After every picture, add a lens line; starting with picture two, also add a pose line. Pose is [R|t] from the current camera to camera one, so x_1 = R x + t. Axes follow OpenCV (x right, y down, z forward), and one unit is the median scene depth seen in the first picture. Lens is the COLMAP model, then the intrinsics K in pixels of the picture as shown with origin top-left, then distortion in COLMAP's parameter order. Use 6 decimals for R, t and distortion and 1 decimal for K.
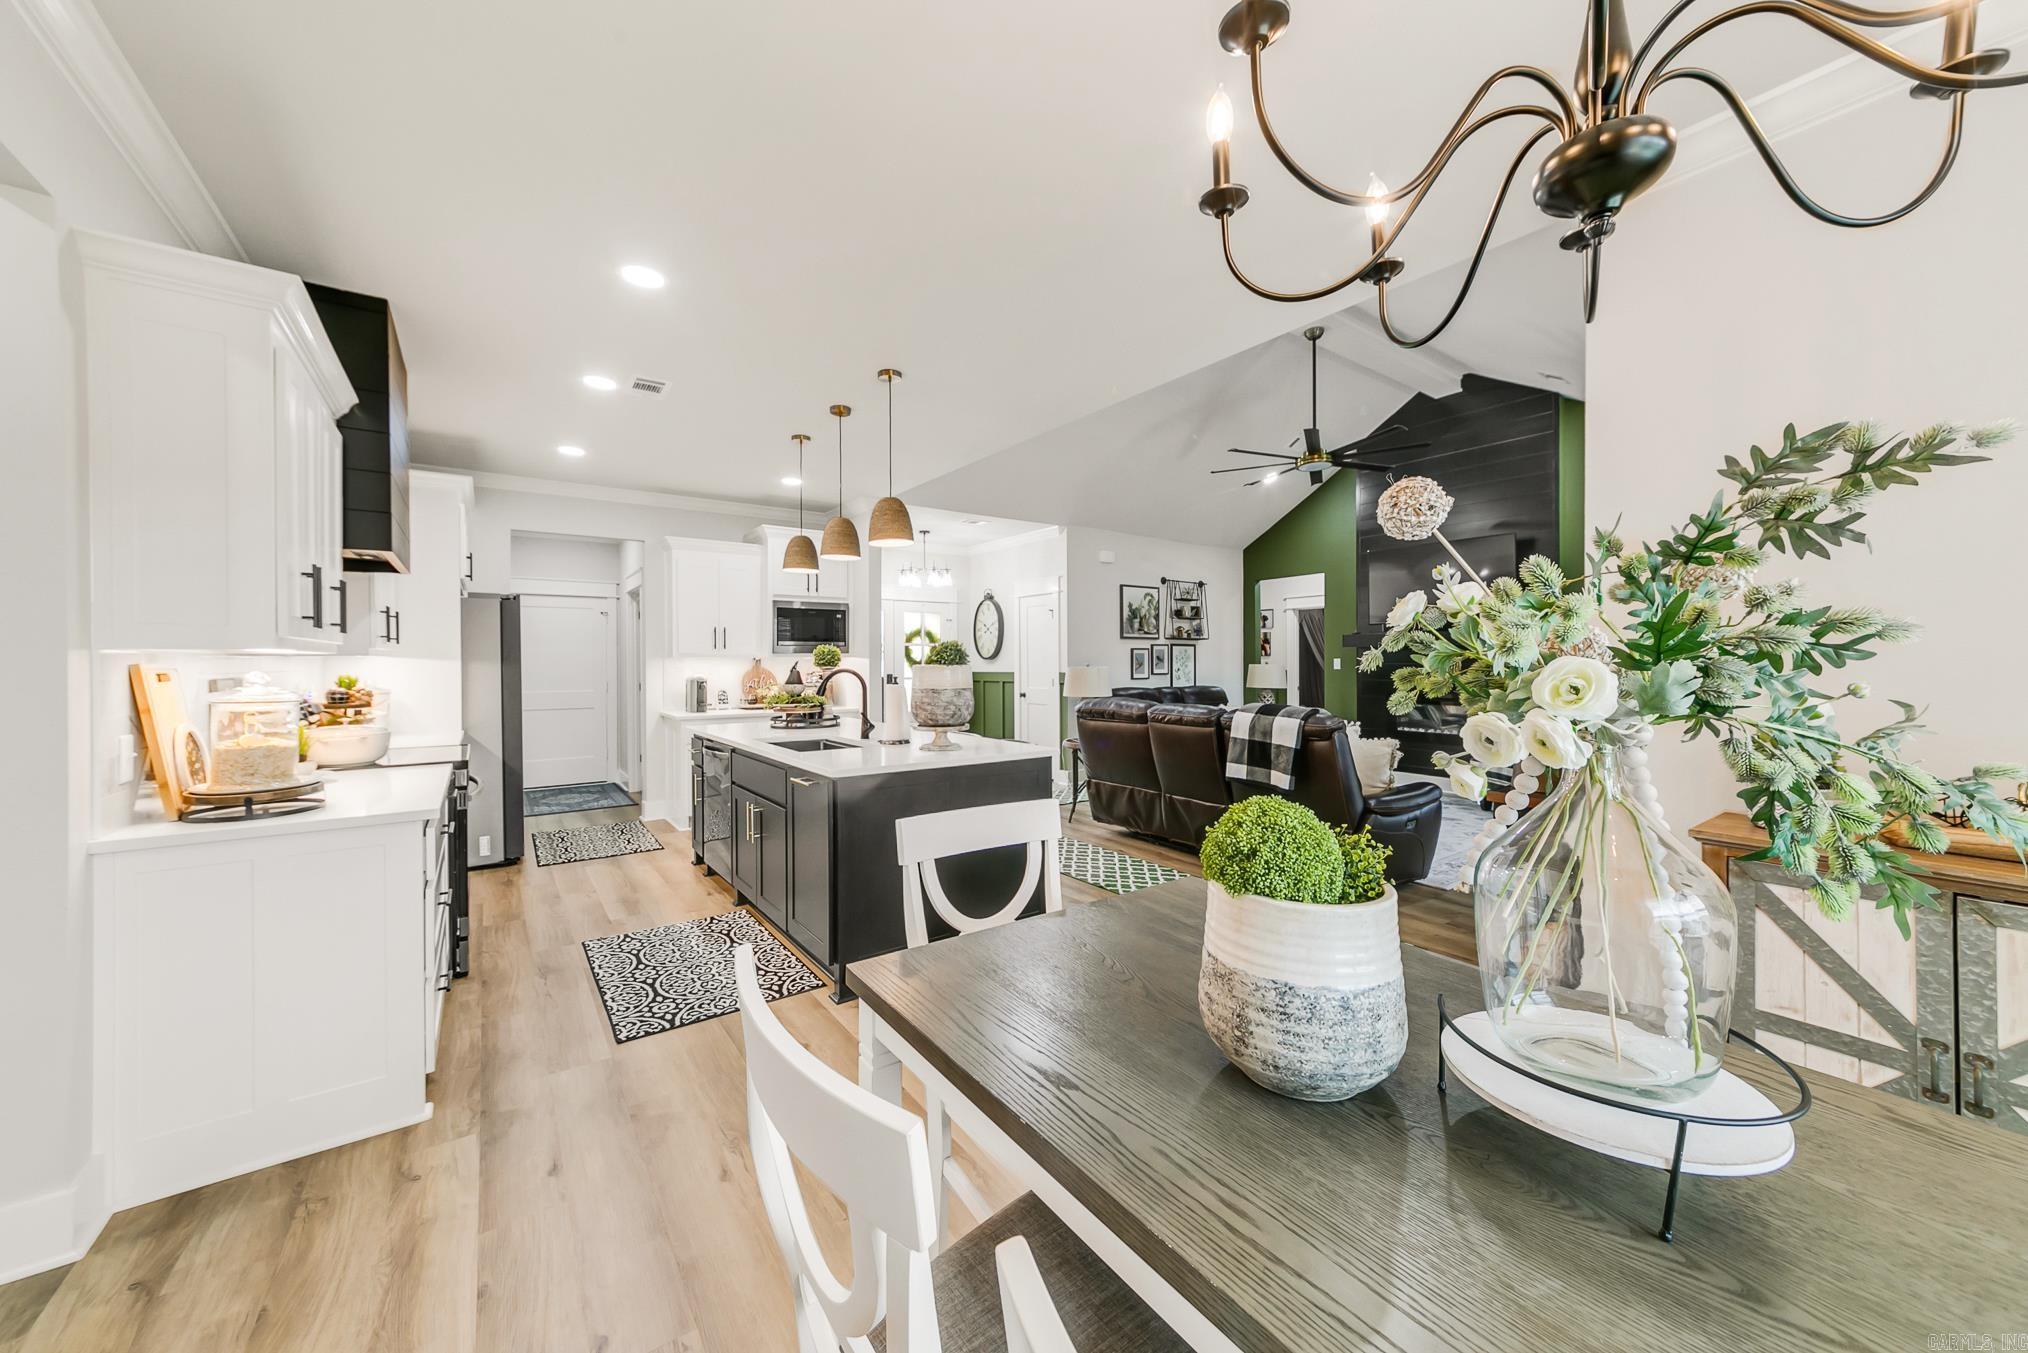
lens RADIAL K [[733.2, 0, 1011.2], [0, 733.2, 659.7], [0, 0, 1]] dist [0.009897, 0.000031]
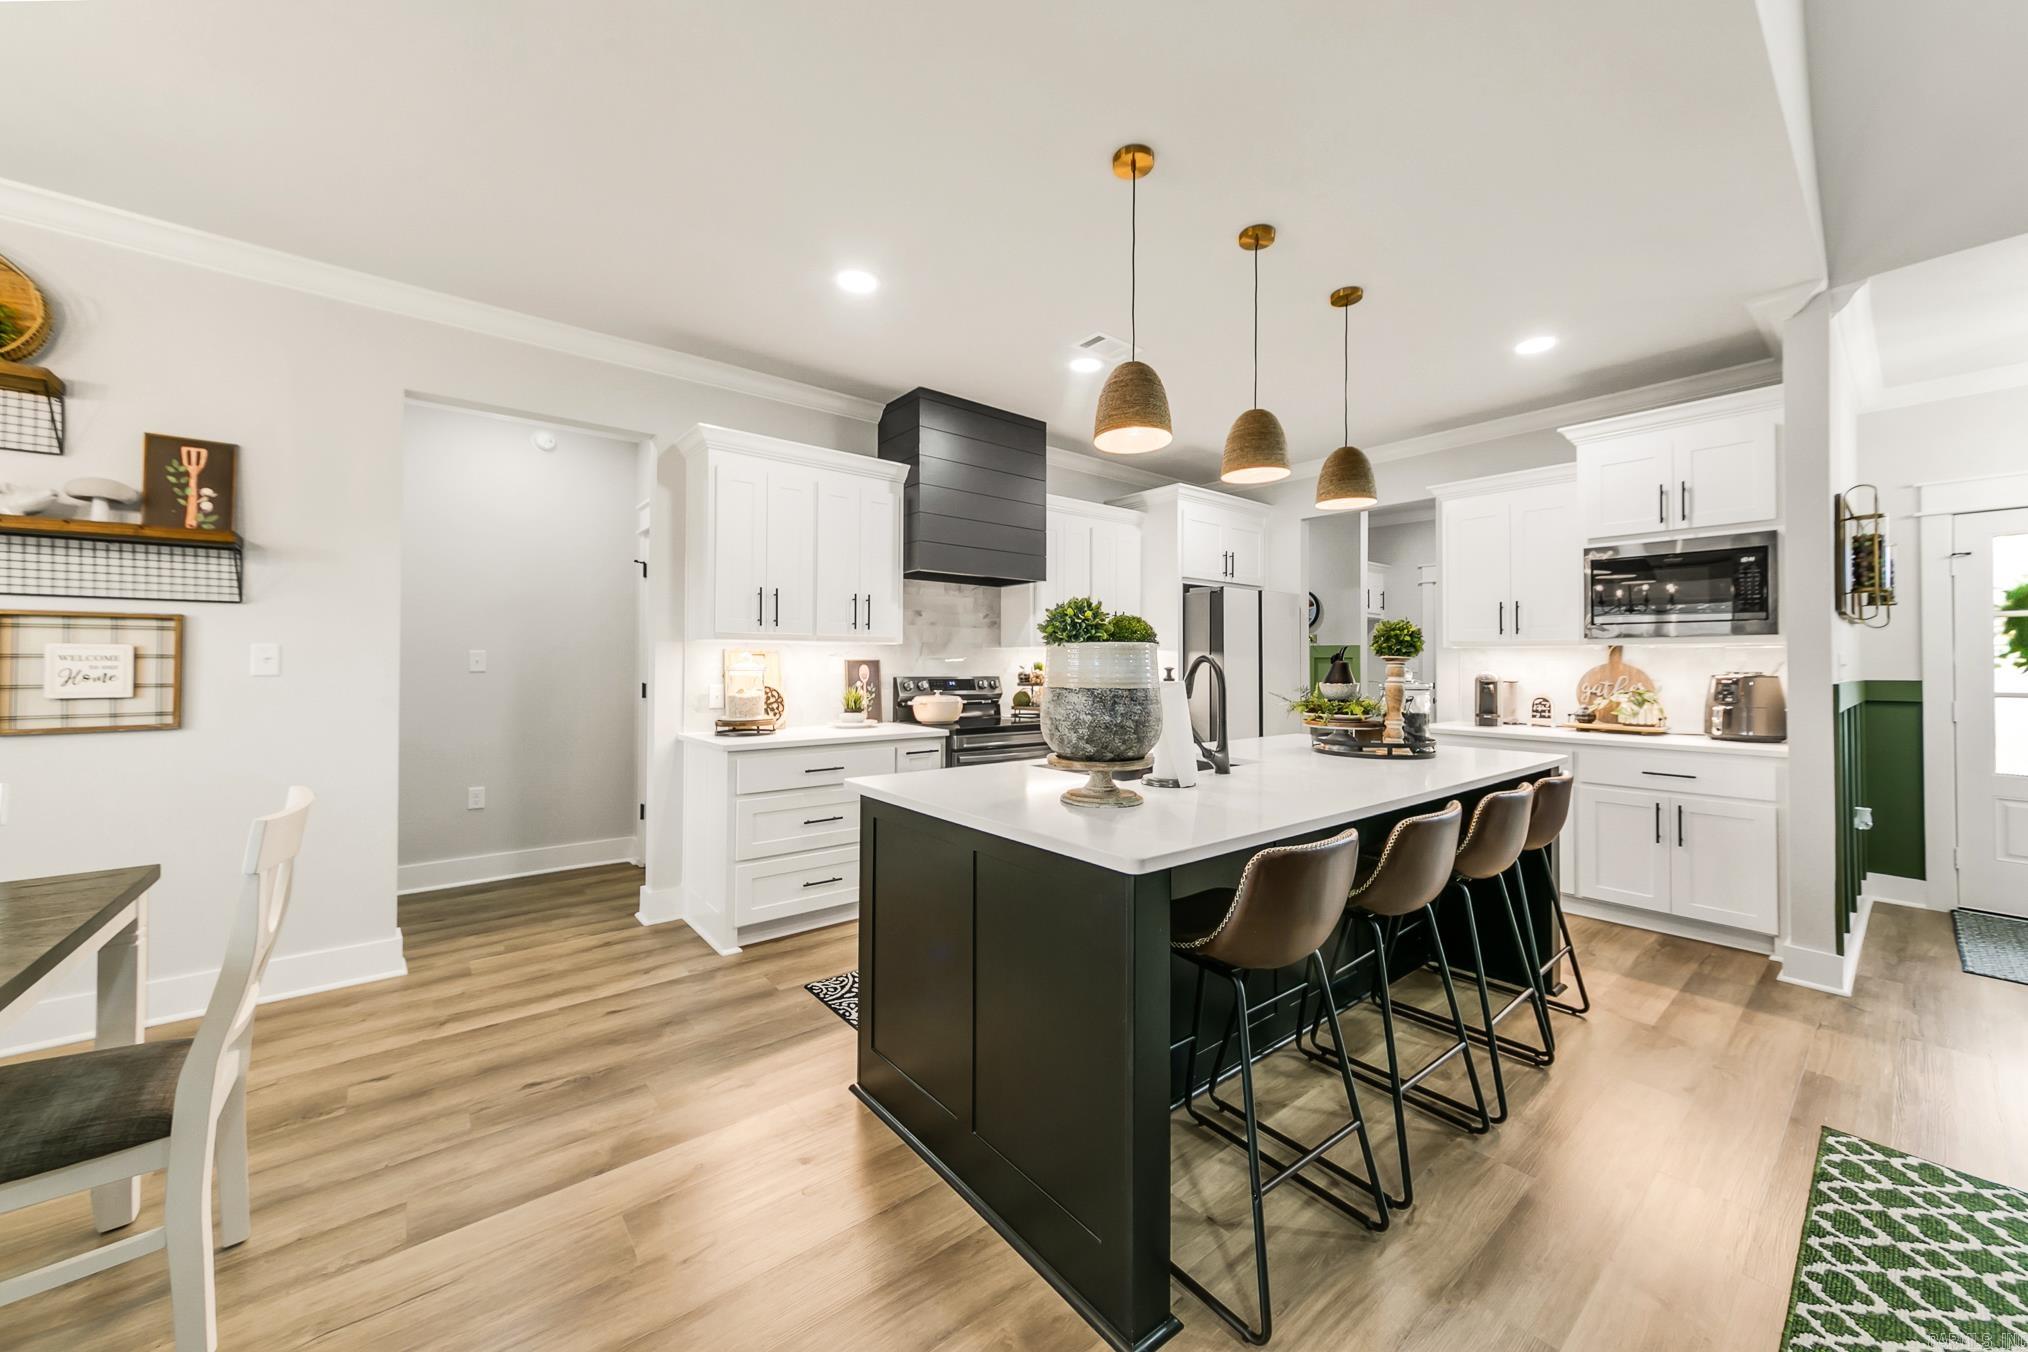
lens RADIAL K [[736.8, 0, 1021.5], [0, 736.8, 656.8], [0, 0, 1]] dist [0.001000, 0.000206]
pose [[0.068225, -0.002994, -0.997665, 0.258953], [-0.002934, 0.999991, -0.003201, 0.009886], [0.997666, 0.003146, 0.068216, 0.534677]]
